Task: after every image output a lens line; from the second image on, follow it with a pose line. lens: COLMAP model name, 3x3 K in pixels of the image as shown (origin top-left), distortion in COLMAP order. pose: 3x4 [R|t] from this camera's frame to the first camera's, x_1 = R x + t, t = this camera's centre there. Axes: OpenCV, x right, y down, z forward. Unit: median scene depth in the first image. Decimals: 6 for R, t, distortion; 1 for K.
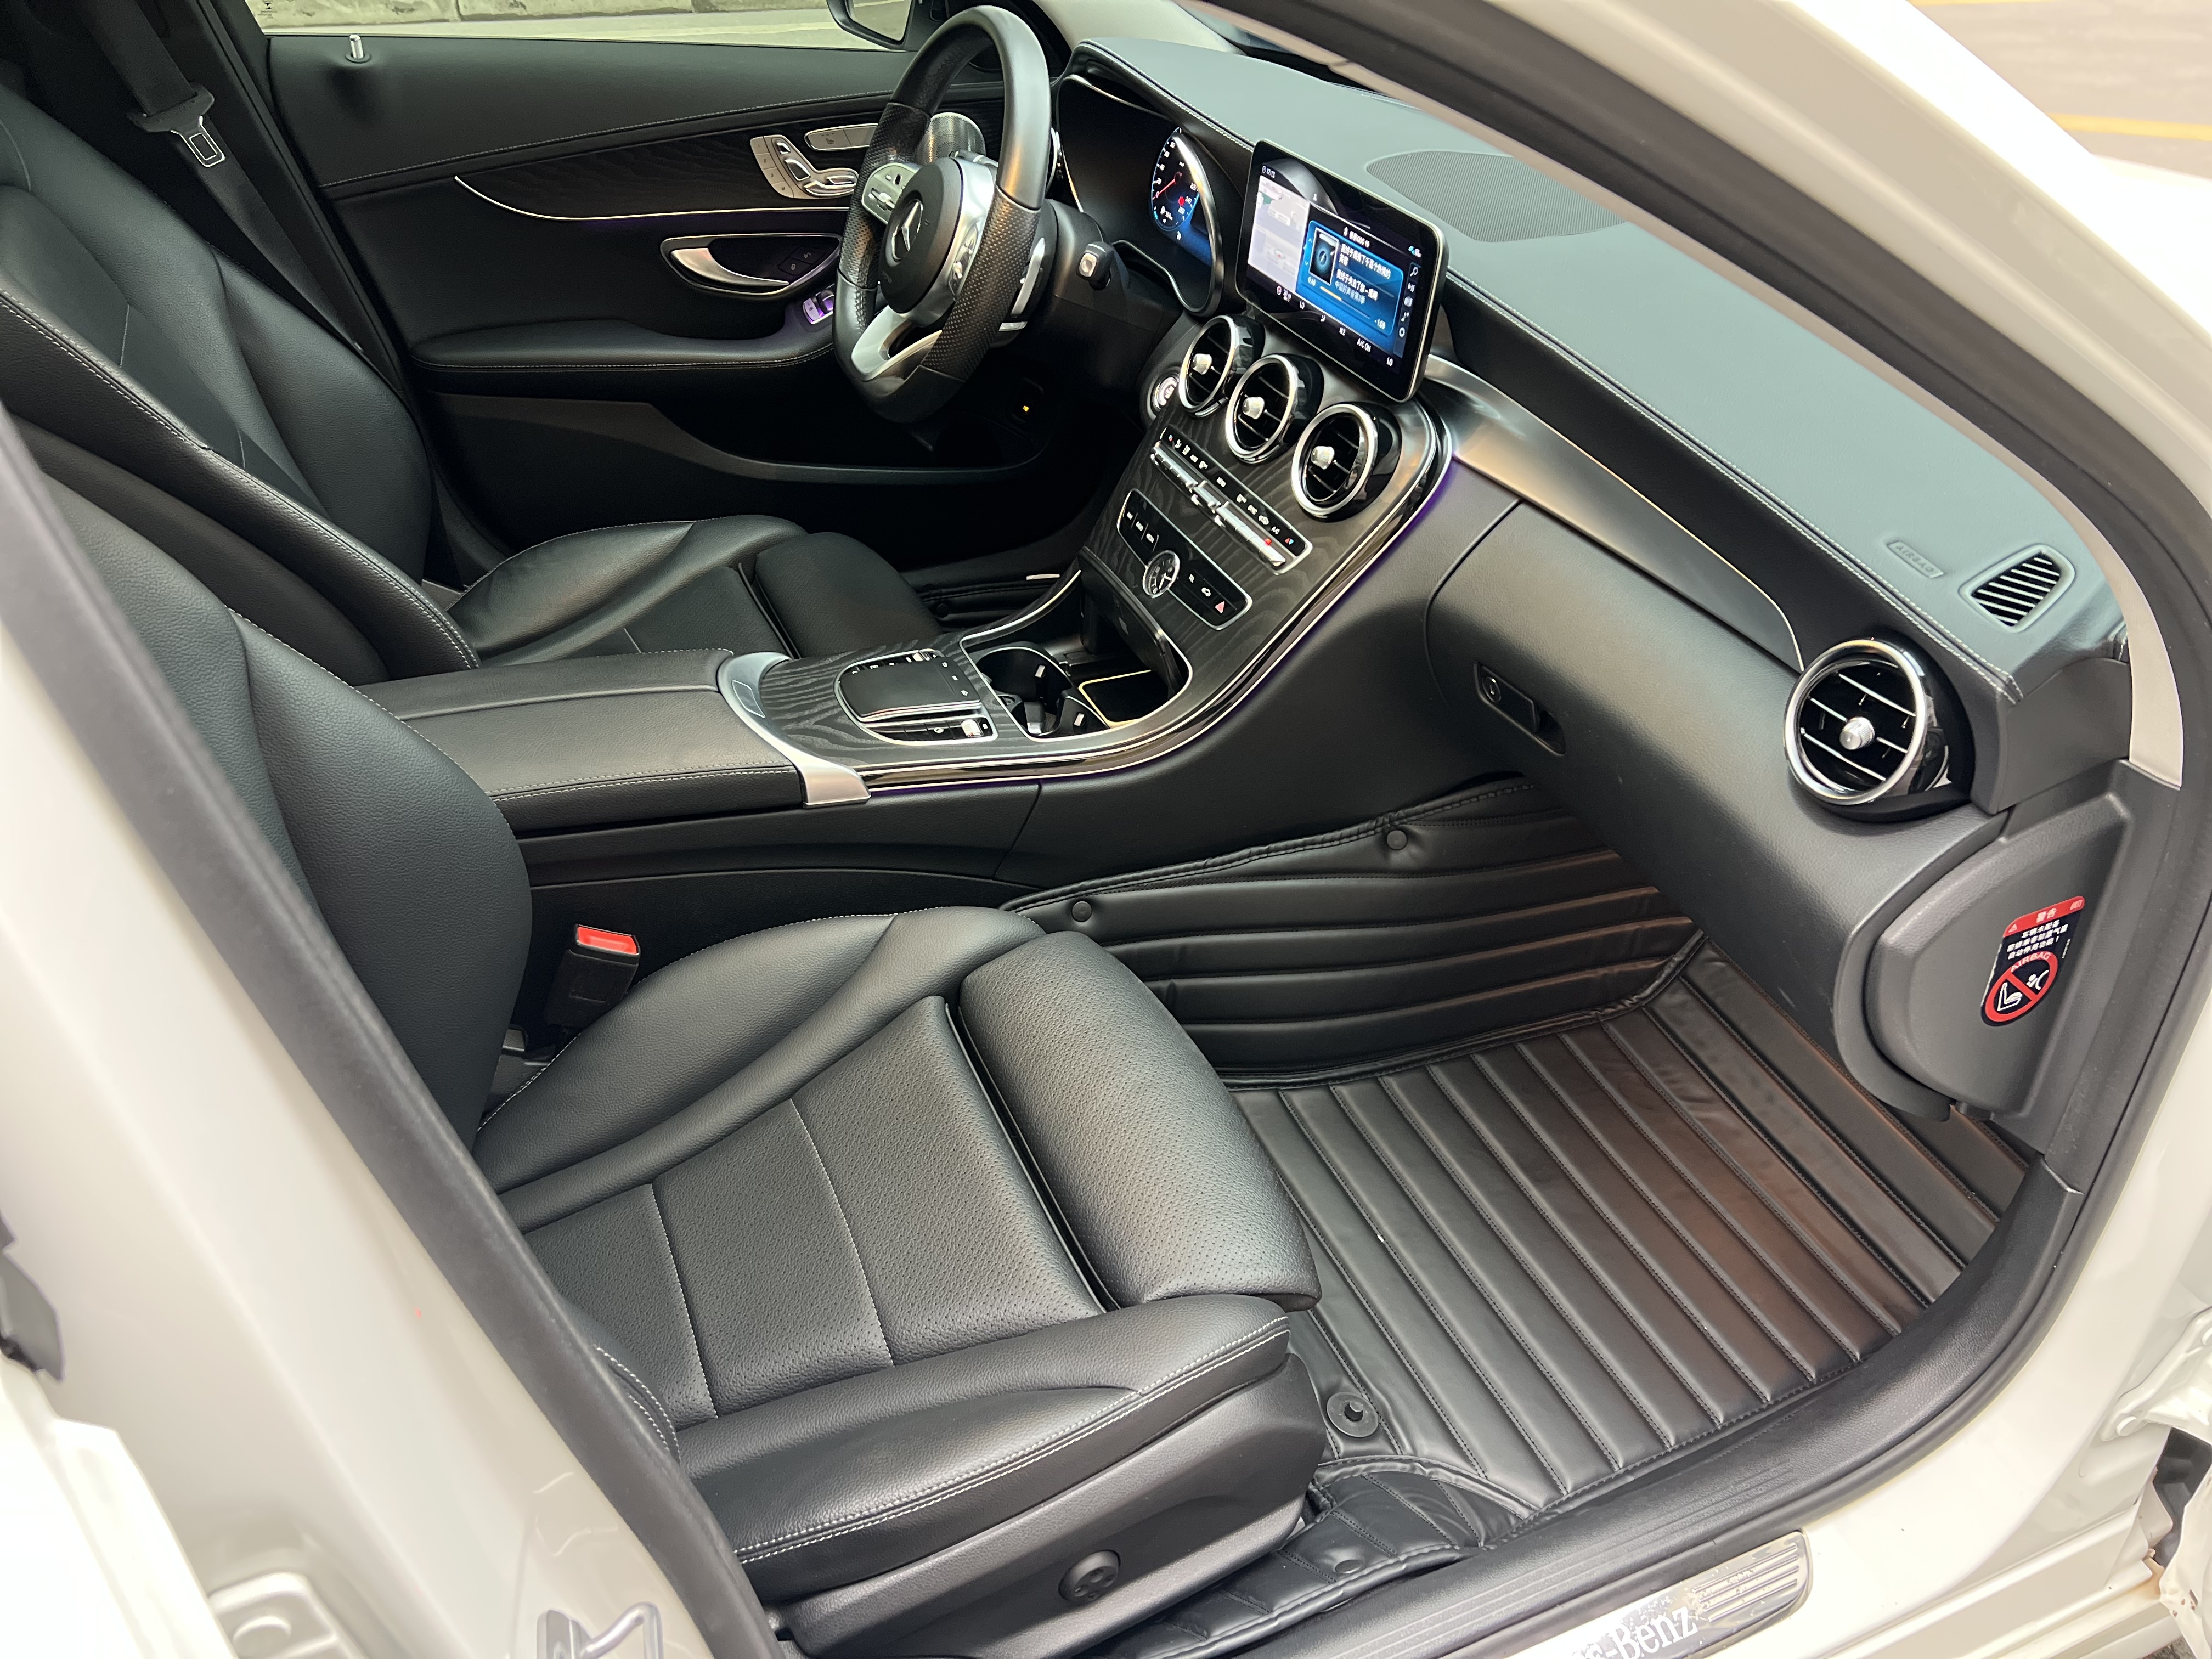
lens RADIAL K [[1665.4, 0, 1105.9], [0, 1665.4, 833.6], [0, 0, 1]] dist [0.057309, -0.054620]
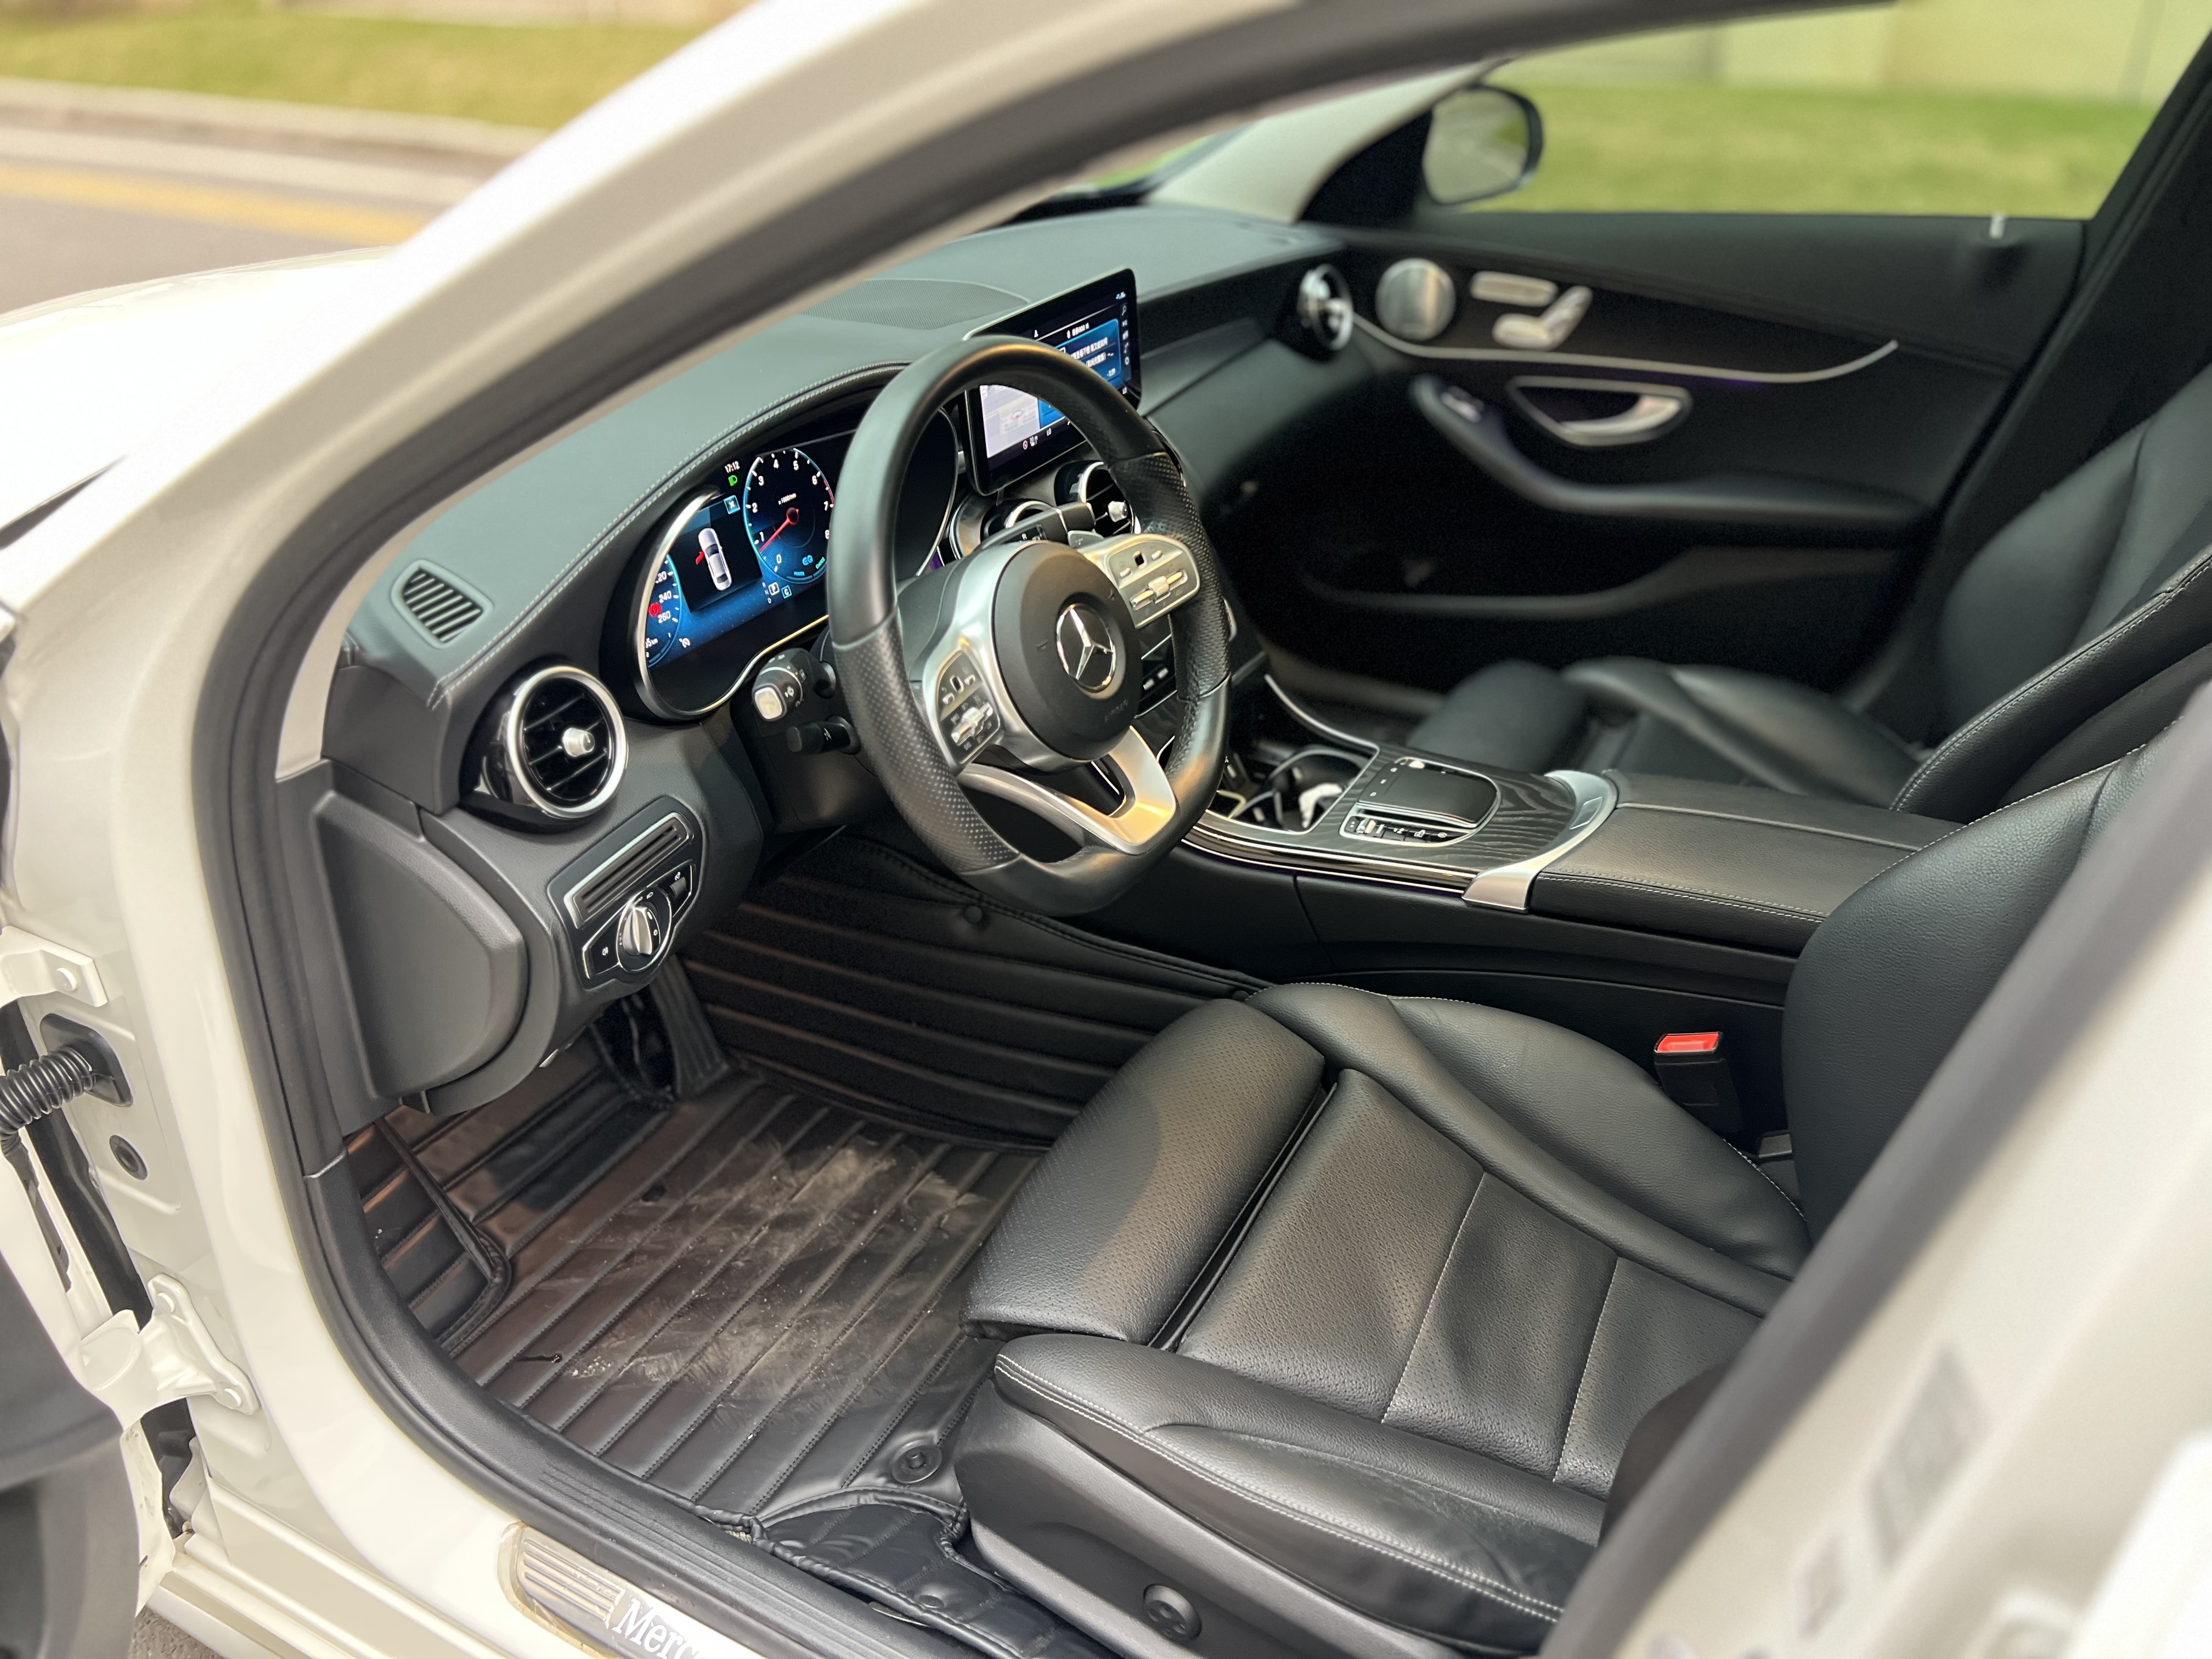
lens RADIAL K [[1665.4, 0, 1106.6], [0, 1665.4, 849.6], [0, 0, 1]] dist [0.057309, -0.054620]
pose [[-0.613248, -0.438376, 0.657080, -0.721842], [0.444906, 0.495658, 0.745910, -0.972695], [-0.652676, 0.749766, -0.108926, 1.321003]]
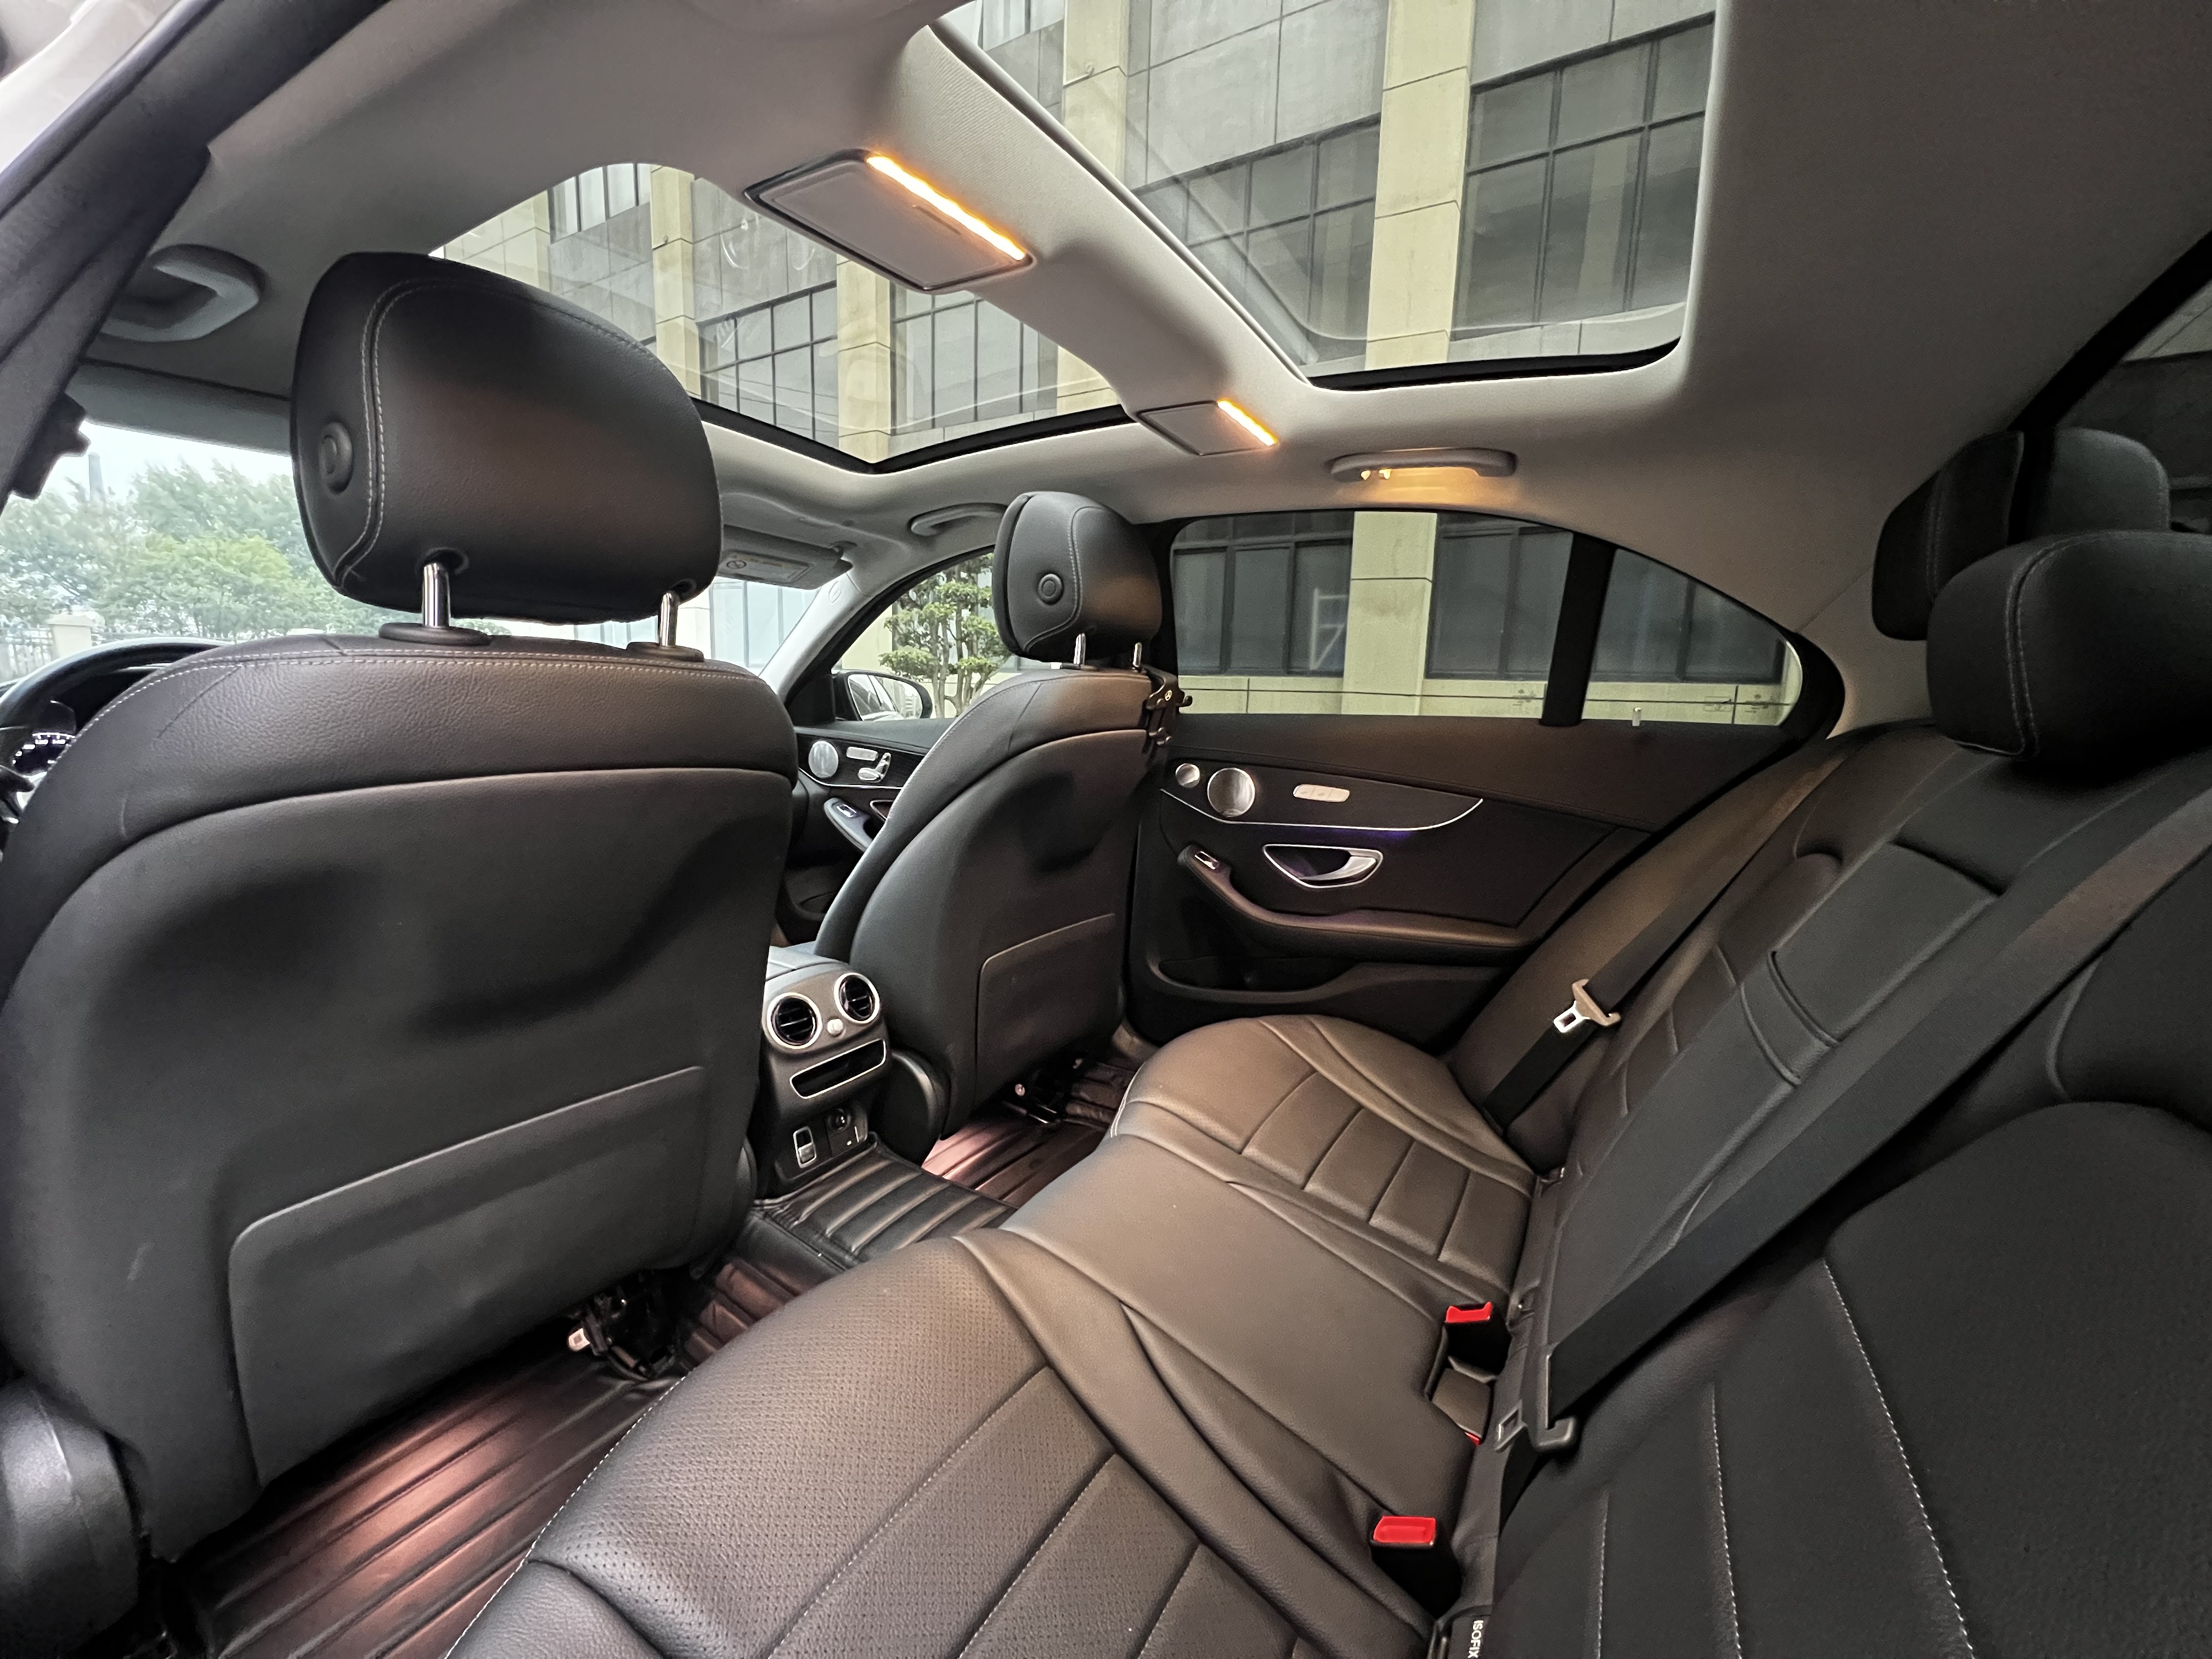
lens RADIAL K [[882.2, 0, 1100.5], [0, 882.2, 827.0], [0, 0, 1]] dist [-0.000902, -0.000048]
pose [[-0.572435, -0.171079, 0.801904, -1.250708], [0.434495, 0.766103, 0.473603, -0.425376], [-0.695365, 0.619530, -0.364212, 0.921546]]
